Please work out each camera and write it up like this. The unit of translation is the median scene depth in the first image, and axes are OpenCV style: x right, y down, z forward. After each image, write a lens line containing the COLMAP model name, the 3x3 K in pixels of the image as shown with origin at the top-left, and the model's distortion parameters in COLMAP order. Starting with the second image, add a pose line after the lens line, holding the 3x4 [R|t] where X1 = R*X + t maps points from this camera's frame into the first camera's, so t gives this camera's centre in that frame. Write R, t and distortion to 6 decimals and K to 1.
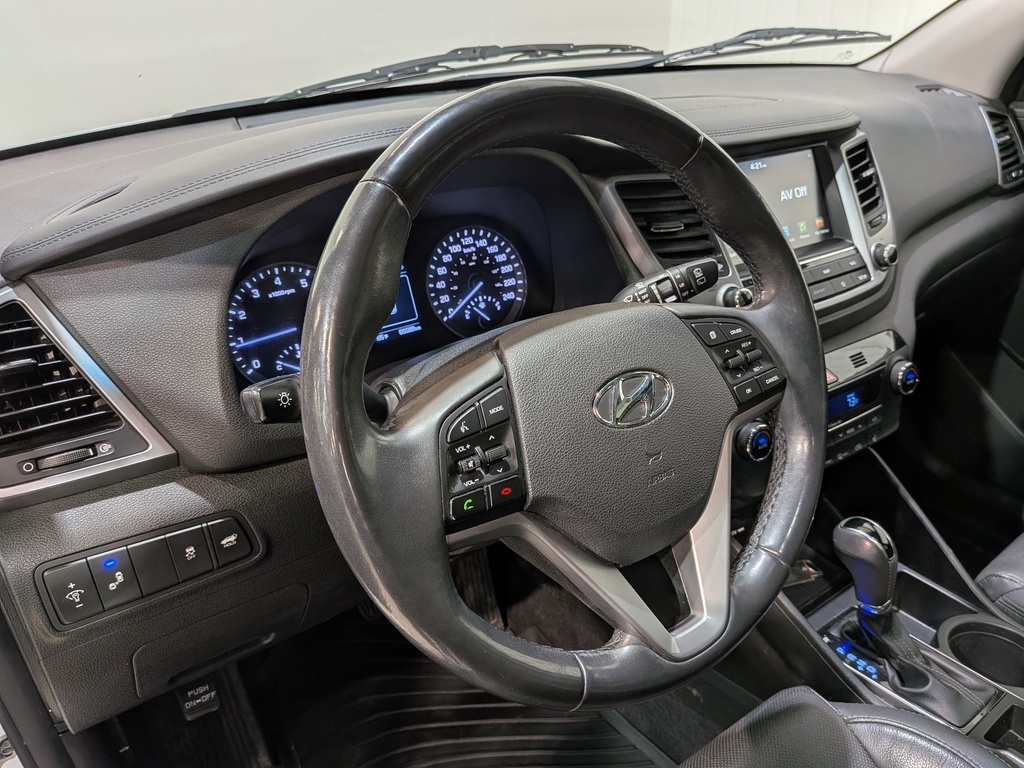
lens RADIAL K [[759.6, 0, 523.4], [0, 759.6, 384.9], [0, 0, 1]] dist [0.049074, -0.091987]
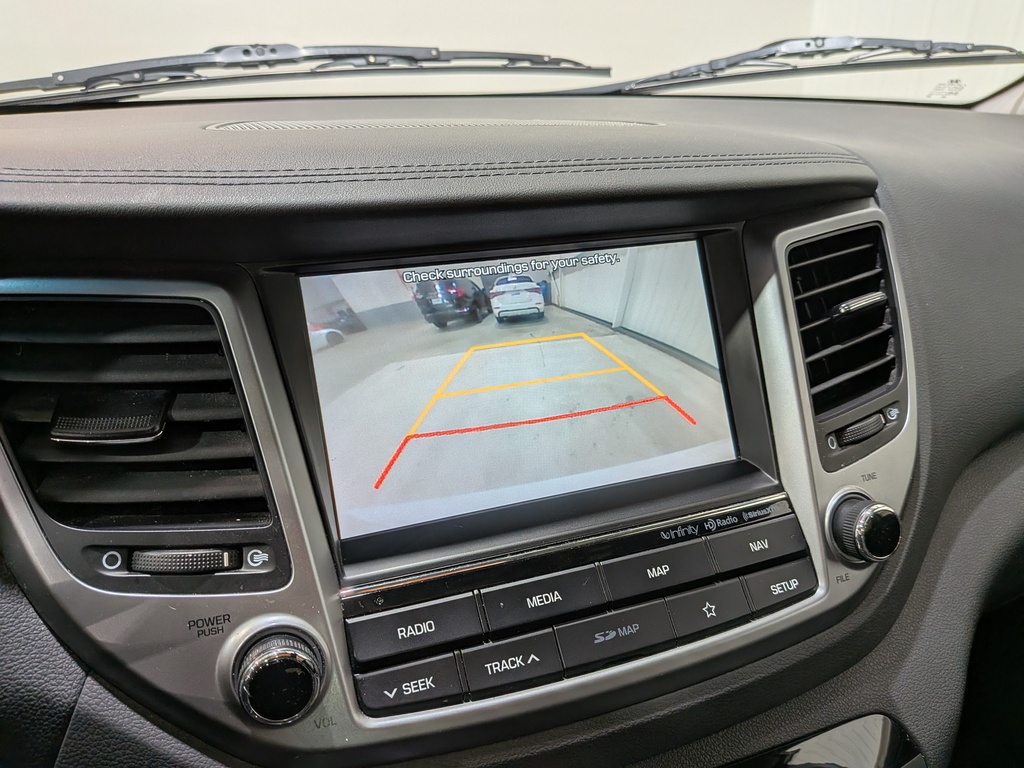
lens RADIAL K [[759.6, 0, 510.9], [0, 759.6, 401.0], [0, 0, 1]] dist [0.049074, -0.091987]
pose [[0.973759, 0.099988, -0.204439, 0.426109], [-0.113556, 0.991968, -0.055718, -0.216352], [0.197226, 0.077471, 0.977292, 0.678469]]
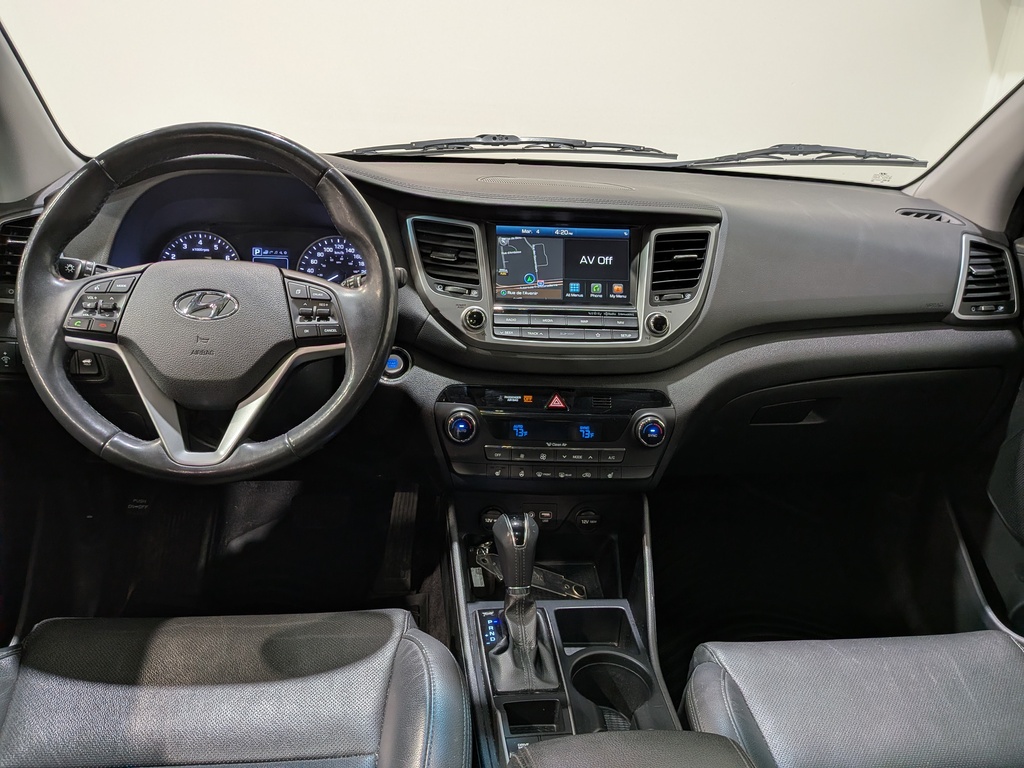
lens RADIAL K [[759.6, 0, 499.0], [0, 759.6, 378.6], [0, 0, 1]] dist [0.049074, -0.091987]
pose [[0.859785, 0.226129, -0.457859, 0.922194], [-0.284966, 0.956483, -0.062730, 0.057414], [0.423749, 0.184409, 0.886809, -0.120669]]
